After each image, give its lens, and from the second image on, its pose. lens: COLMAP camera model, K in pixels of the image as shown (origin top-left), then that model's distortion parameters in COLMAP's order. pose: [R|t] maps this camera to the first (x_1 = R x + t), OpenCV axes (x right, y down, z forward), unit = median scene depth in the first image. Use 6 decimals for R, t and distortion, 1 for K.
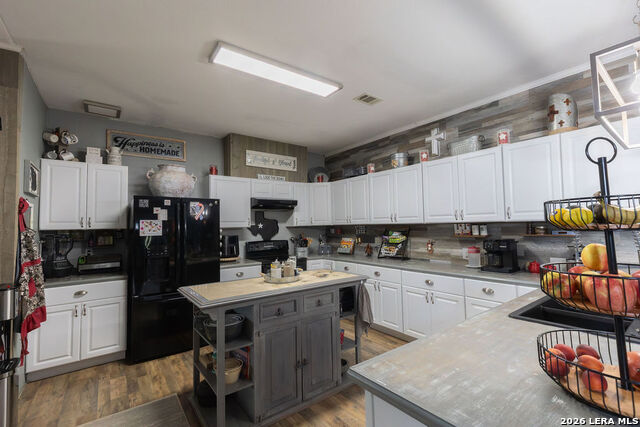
lens RADIAL K [[289.9, 0, 323.9], [0, 289.9, 209.7], [0, 0, 1]] dist [0.005749, -0.000188]
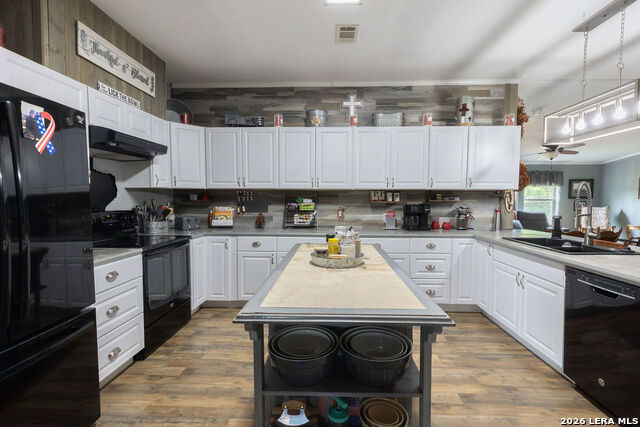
lens RADIAL K [[289.9, 0, 320.6], [0, 289.9, 211.4], [0, 0, 1]] dist [0.005749, -0.000188]
pose [[0.628050, -0.014503, 0.778037, -0.424327], [-0.059464, 0.996008, 0.066567, 0.053878], [-0.775897, -0.088073, 0.624681, 0.395434]]
